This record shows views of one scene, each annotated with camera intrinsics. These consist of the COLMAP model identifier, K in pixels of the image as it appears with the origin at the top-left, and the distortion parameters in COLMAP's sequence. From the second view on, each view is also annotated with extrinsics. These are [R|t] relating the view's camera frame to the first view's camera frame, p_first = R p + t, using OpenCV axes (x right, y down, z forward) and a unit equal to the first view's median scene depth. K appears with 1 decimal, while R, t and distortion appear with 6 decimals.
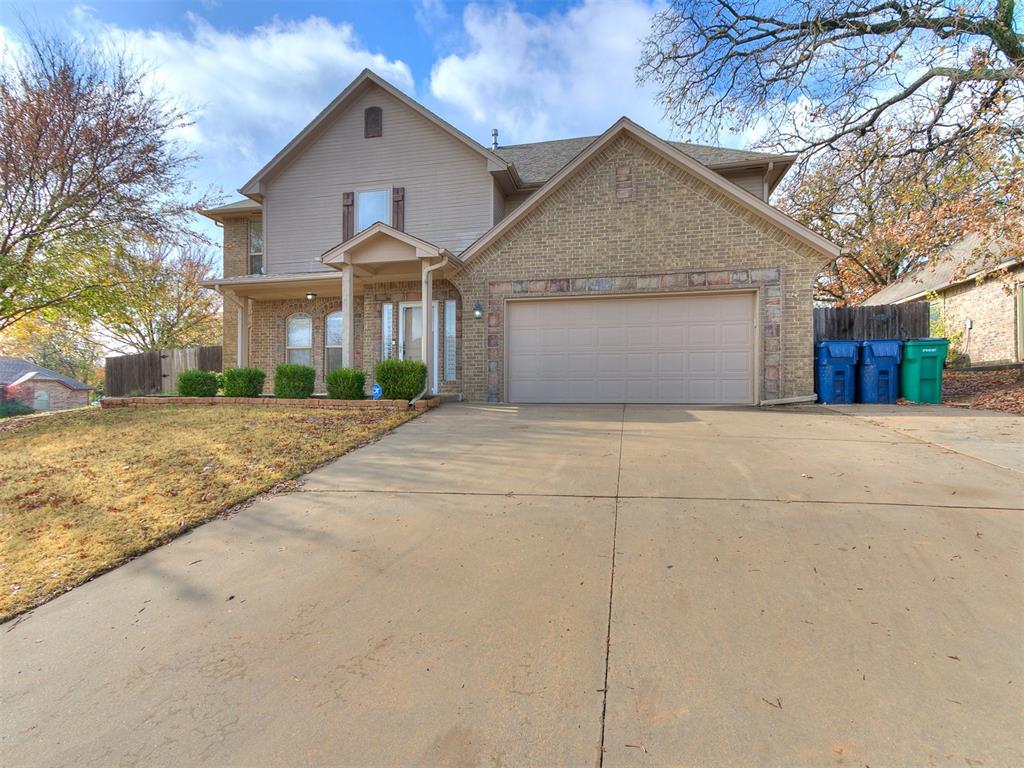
lens RADIAL K [[534.8, 0, 502.8], [0, 534.8, 386.9], [0, 0, 1]] dist [0.001966, 0.023668]
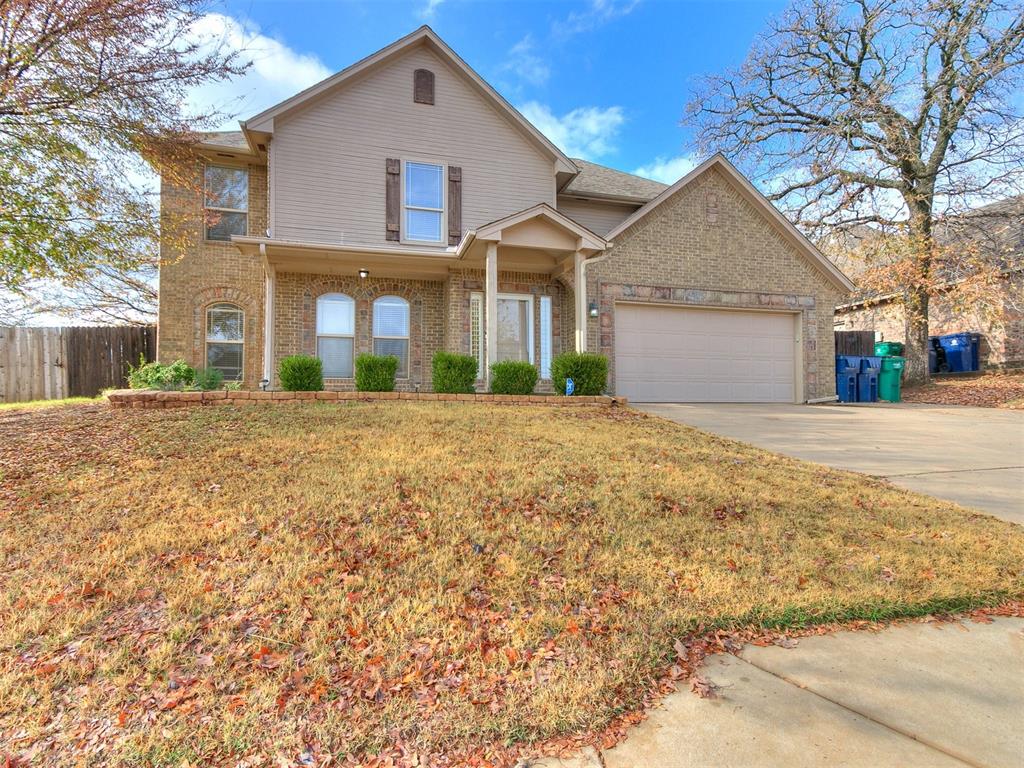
lens RADIAL K [[534.8, 0, 502.8], [0, 534.8, 386.9], [0, 0, 1]] dist [0.001966, 0.023668]
pose [[0.878761, 0.017067, 0.476957, -0.671988], [-0.008792, 0.999770, -0.019577, 0.023153], [-0.477181, 0.013010, 0.878709, 0.204580]]
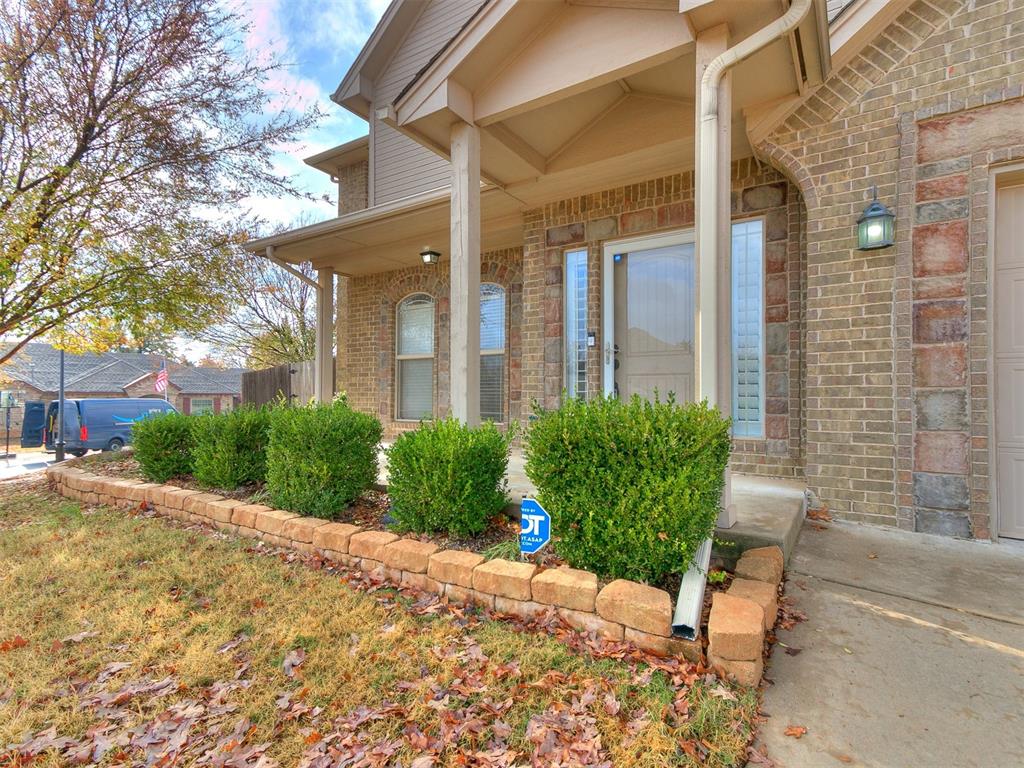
lens RADIAL K [[534.8, 0, 502.8], [0, 534.8, 386.9], [0, 0, 1]] dist [0.001966, 0.023668]
pose [[0.938632, -0.003032, -0.344907, -0.137785], [0.001021, 0.999981, -0.006011, -0.049687], [0.344918, 0.005289, 0.938618, 0.647795]]
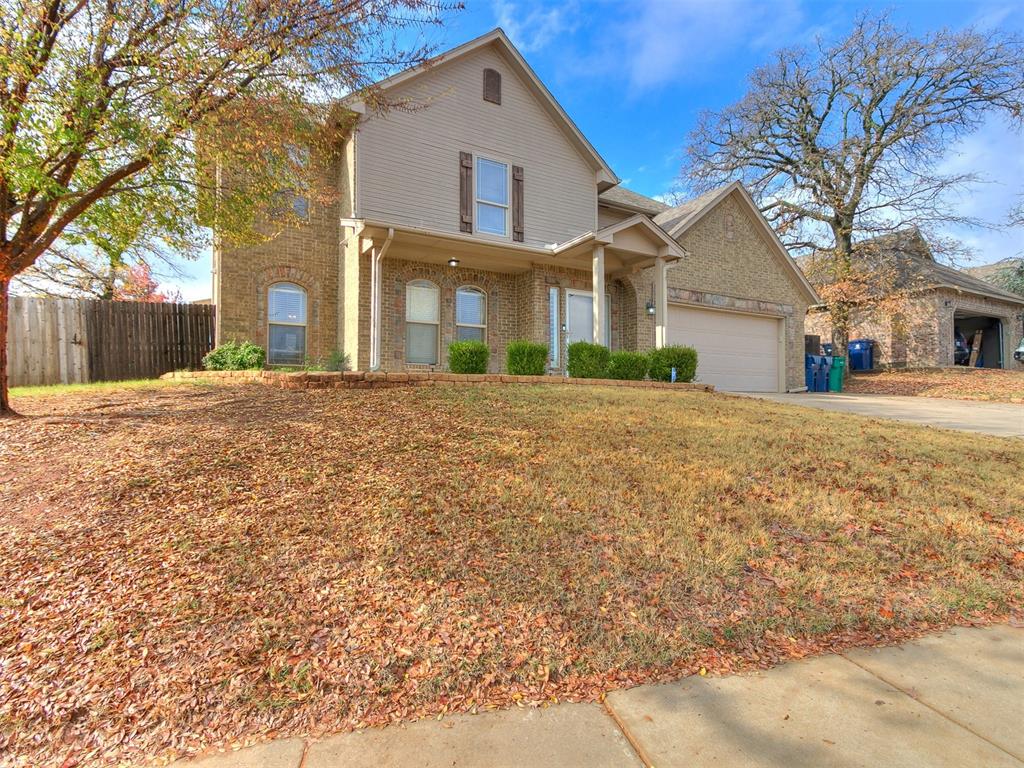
lens RADIAL K [[534.8, 0, 502.8], [0, 534.8, 386.9], [0, 0, 1]] dist [0.001966, 0.023668]
pose [[0.730790, 0.019276, 0.682330, -1.052717], [-0.016749, 0.999807, -0.010306, 0.041856], [-0.682396, -0.003896, 0.730972, 0.383997]]
